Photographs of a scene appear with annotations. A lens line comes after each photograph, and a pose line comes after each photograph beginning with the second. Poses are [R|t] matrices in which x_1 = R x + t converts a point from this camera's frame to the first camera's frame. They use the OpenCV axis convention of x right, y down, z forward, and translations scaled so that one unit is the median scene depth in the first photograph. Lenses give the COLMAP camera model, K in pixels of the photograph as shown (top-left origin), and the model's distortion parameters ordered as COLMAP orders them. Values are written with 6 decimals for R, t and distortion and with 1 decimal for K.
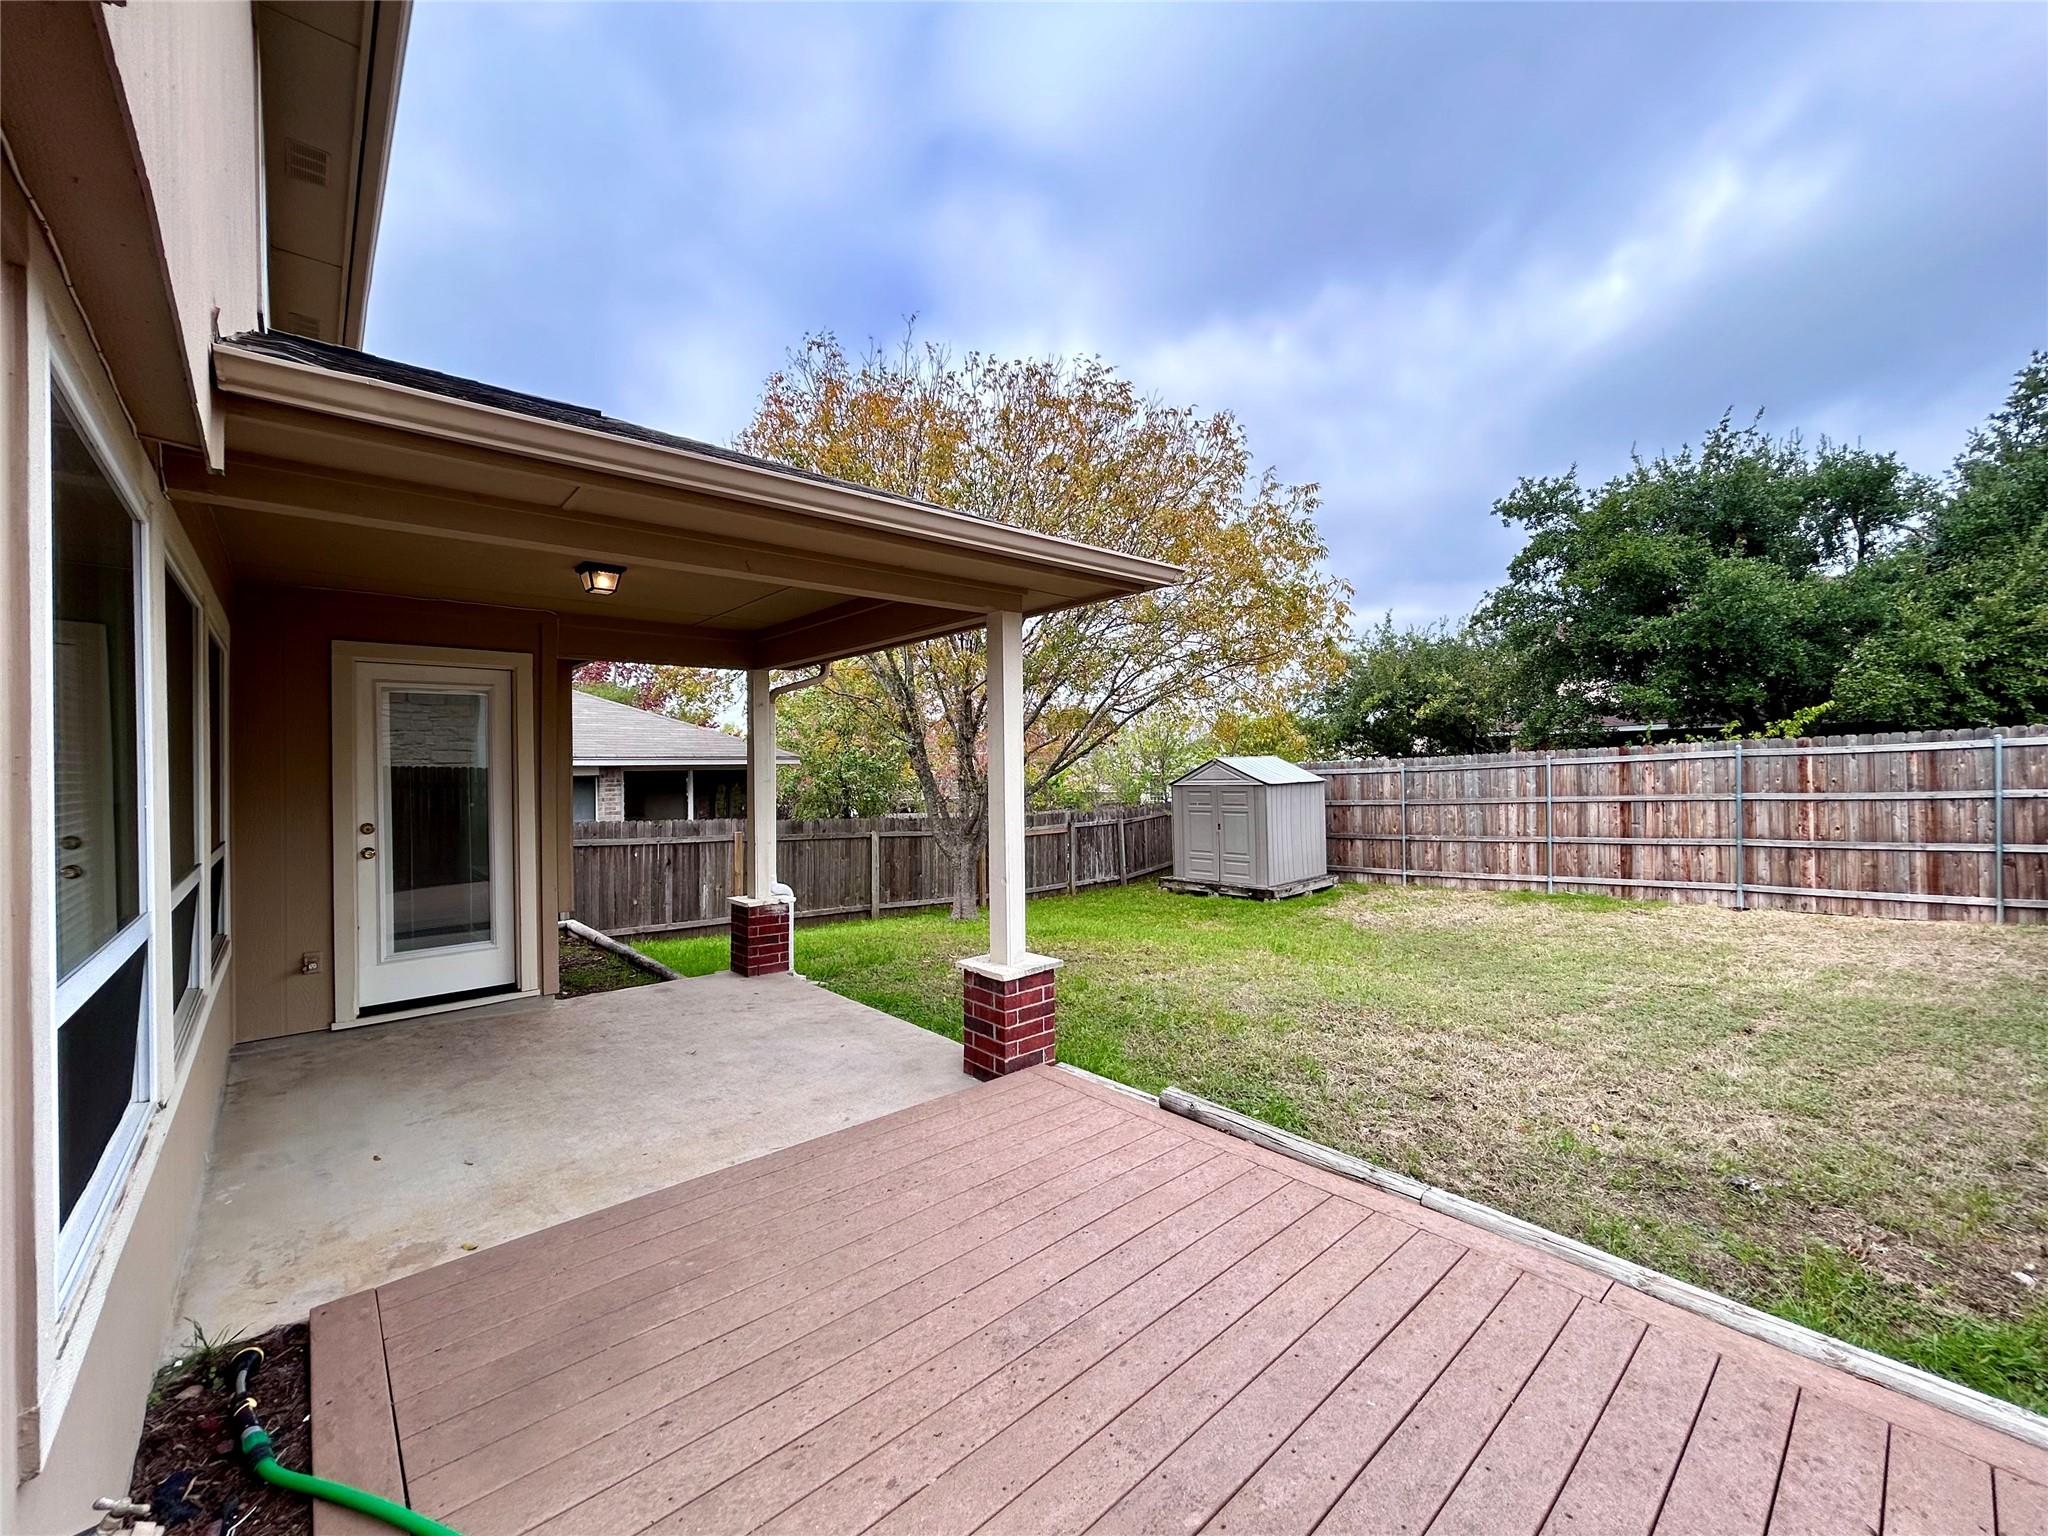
lens RADIAL K [[820.3, 0, 1024.0], [0, 820.3, 772.4], [0, 0, 1]] dist [-0.000125, -0.000249]
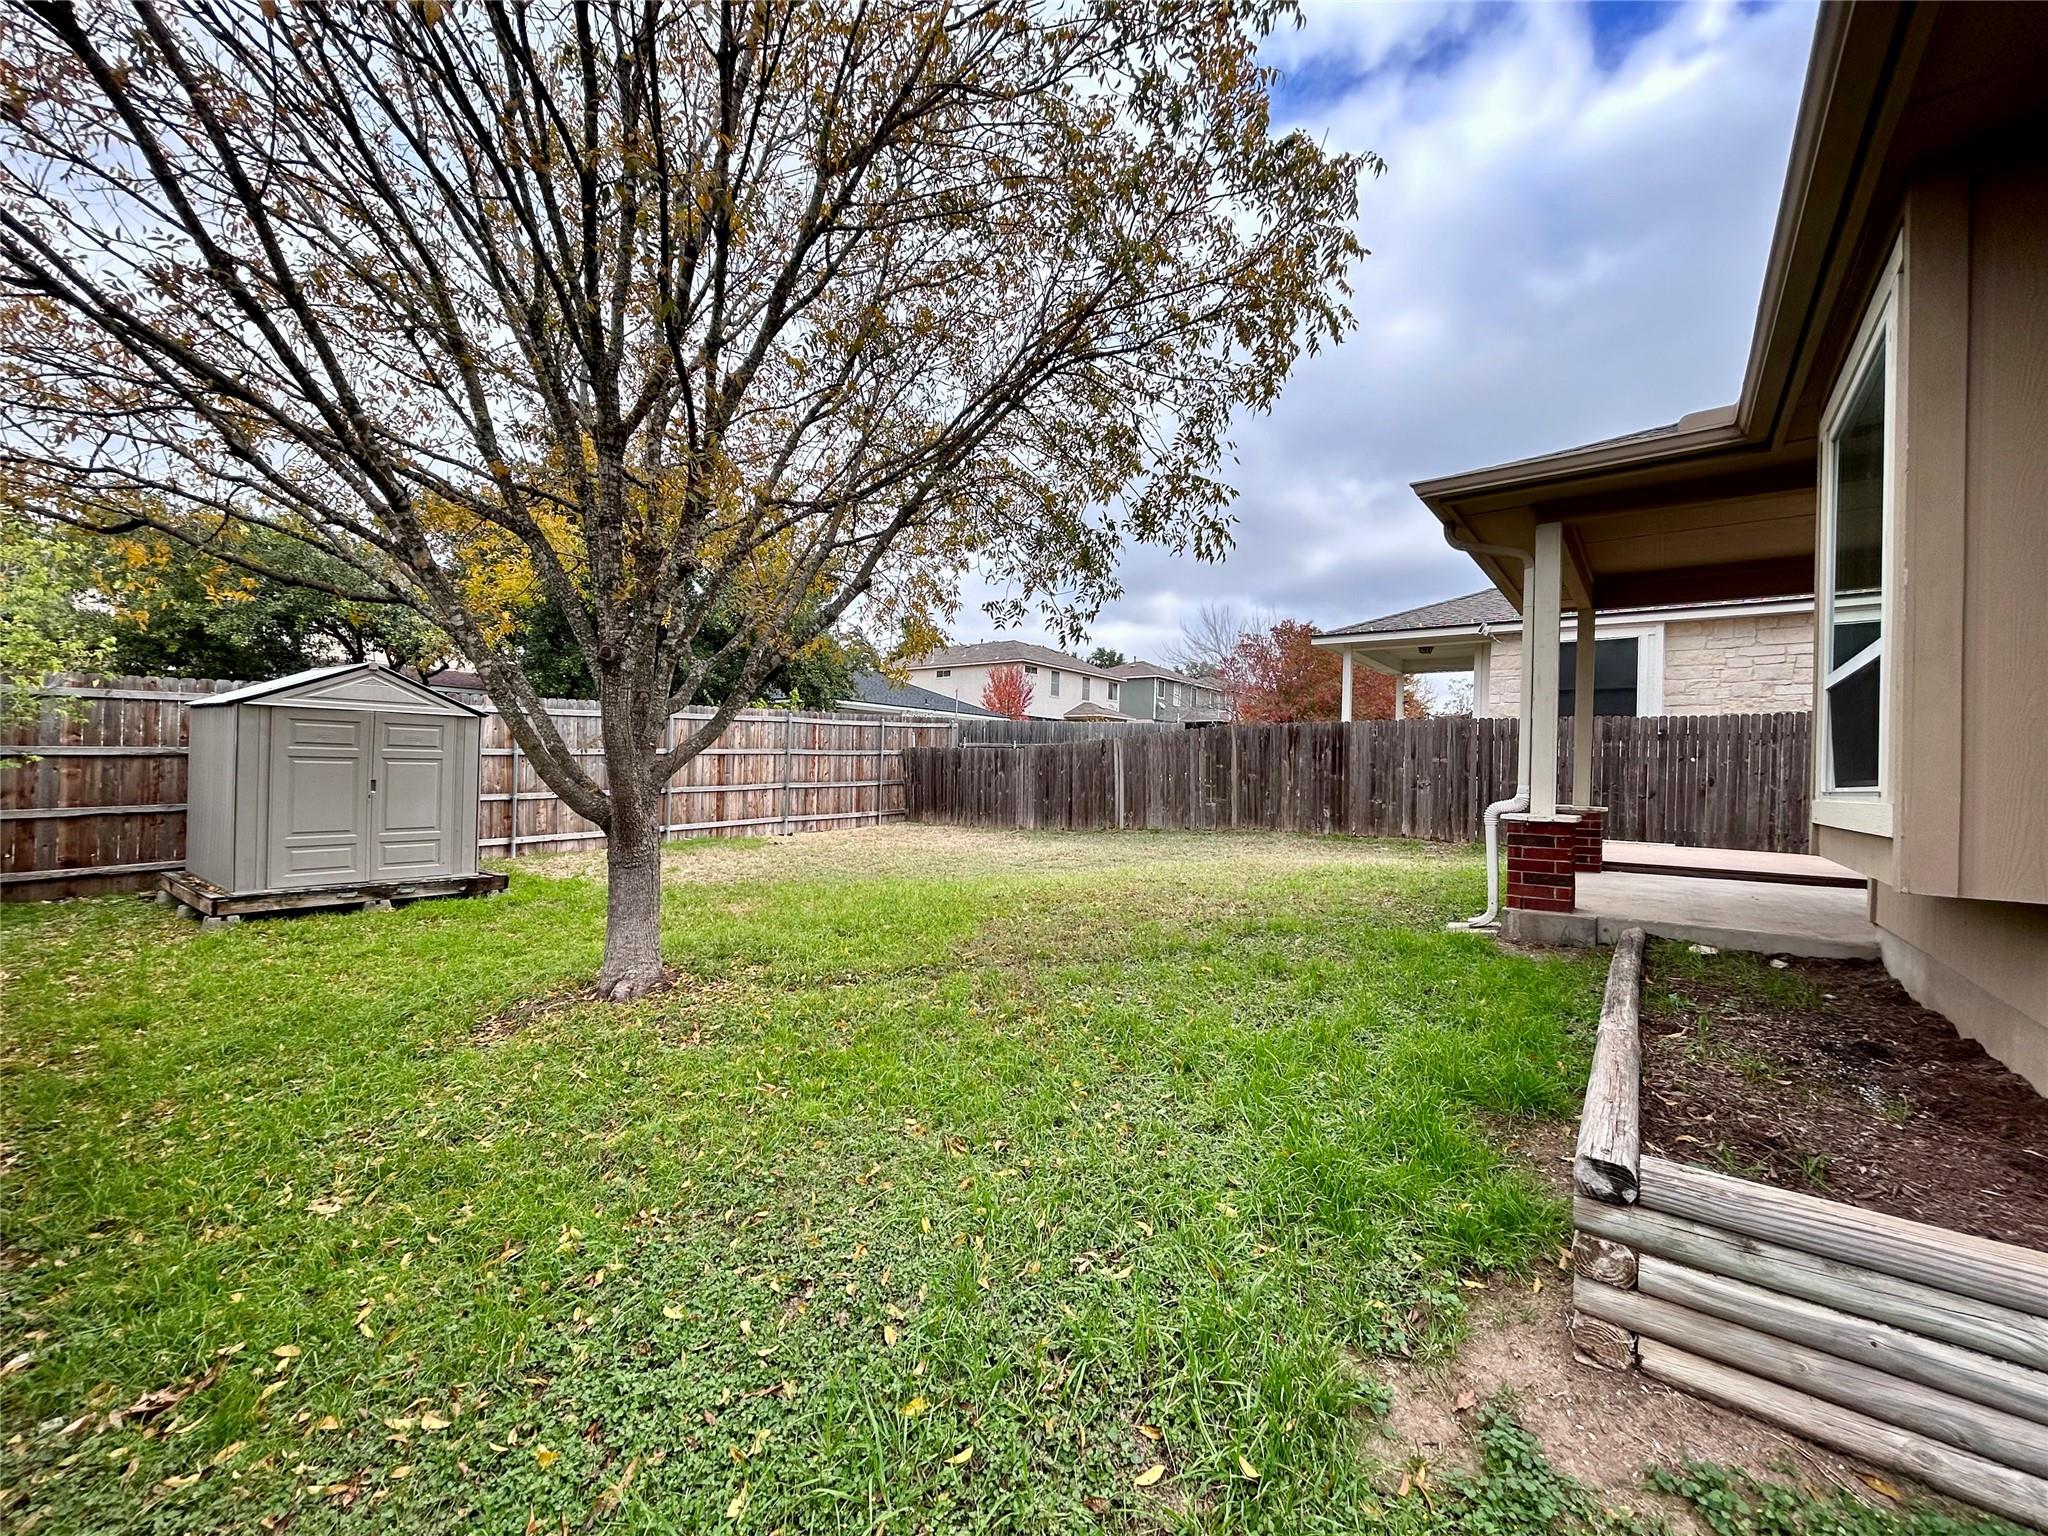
lens RADIAL K [[820.3, 0, 1022.8], [0, 820.3, 769.5], [0, 0, 1]] dist [-0.000125, -0.000249]
pose [[-0.181254, 0.011634, 0.983367, -4.855271], [-0.020848, 0.999660, -0.015670, 0.667991], [-0.983215, -0.023342, -0.180950, 8.014008]]
